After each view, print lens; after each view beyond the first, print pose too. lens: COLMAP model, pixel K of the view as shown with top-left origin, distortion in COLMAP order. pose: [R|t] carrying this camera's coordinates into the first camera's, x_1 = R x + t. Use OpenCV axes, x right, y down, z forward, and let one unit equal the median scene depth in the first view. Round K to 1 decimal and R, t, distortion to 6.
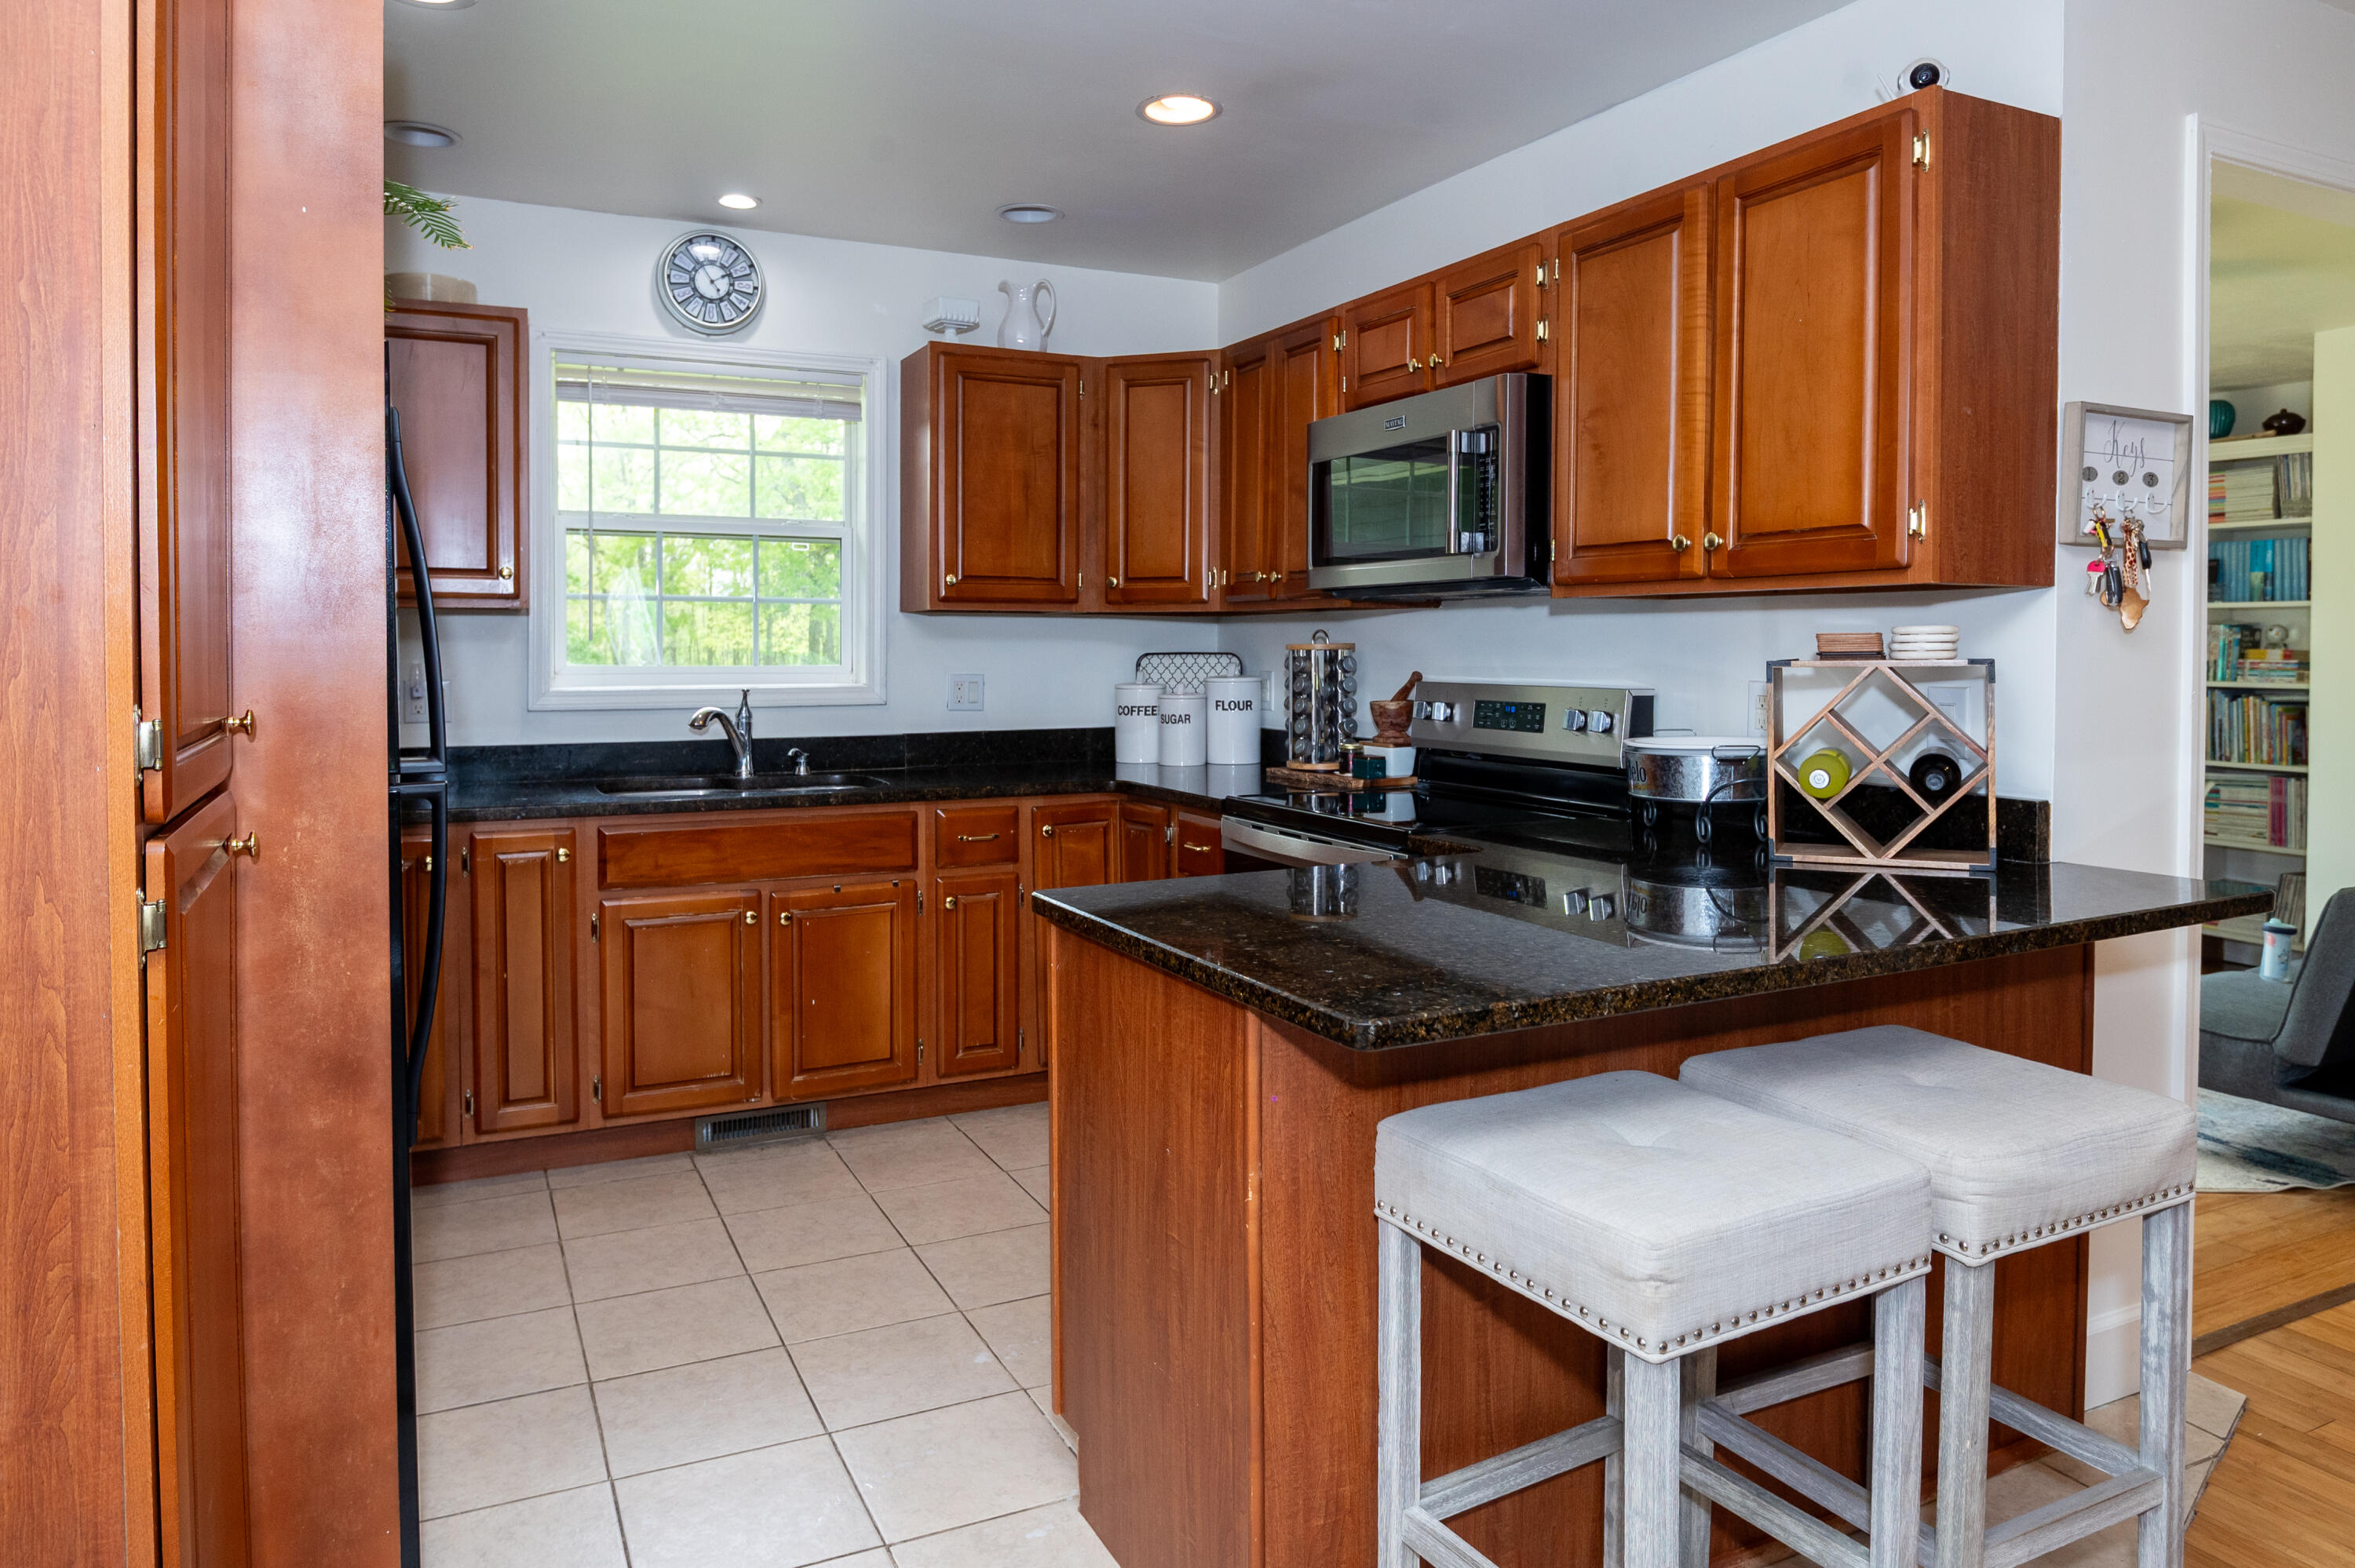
lens RADIAL K [[1497.6, 0, 1218.9], [0, 1497.6, 625.6], [0, 0, 1]] dist [-0.015031, -0.003348]
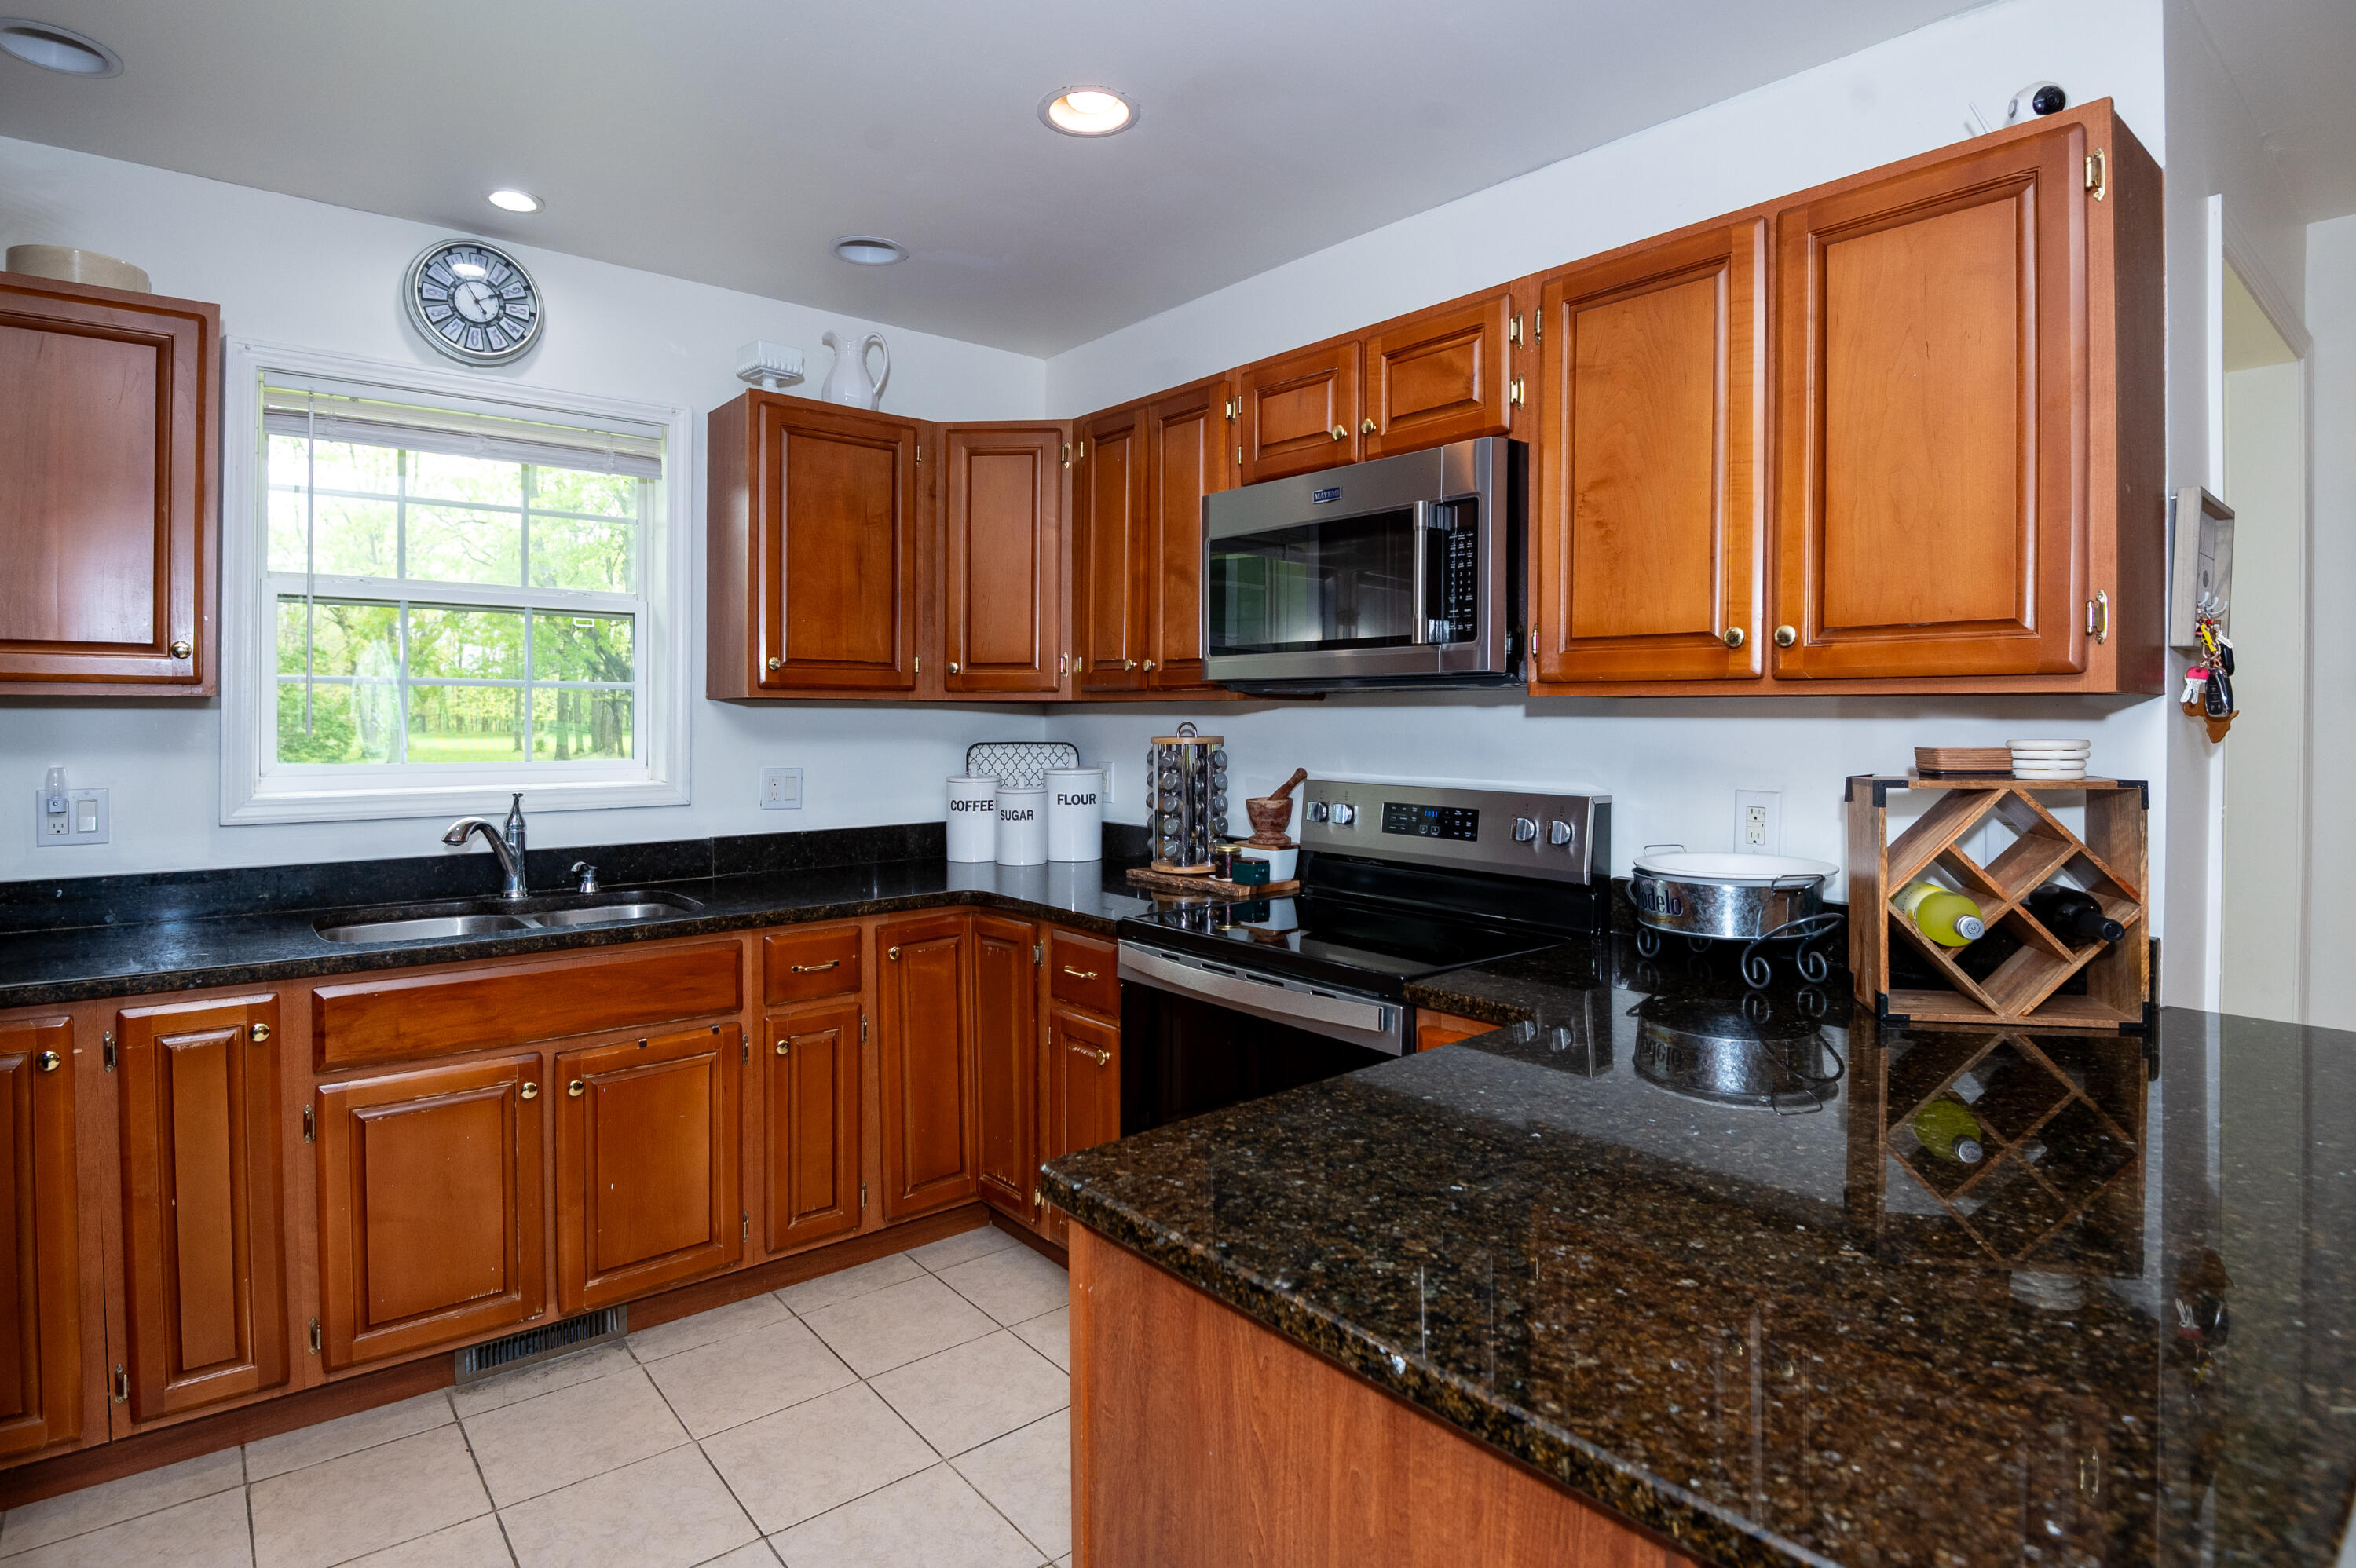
lens RADIAL K [[1202.5, 0, 1177.4], [0, 1202.5, 700.5], [0, 0, 1]] dist [-0.018389, -0.008973]
pose [[0.977079, 0.005997, 0.212792, -0.108521], [-0.006705, 0.999974, 0.002608, -0.013856], [-0.212771, -0.003975, 0.977094, 0.297887]]
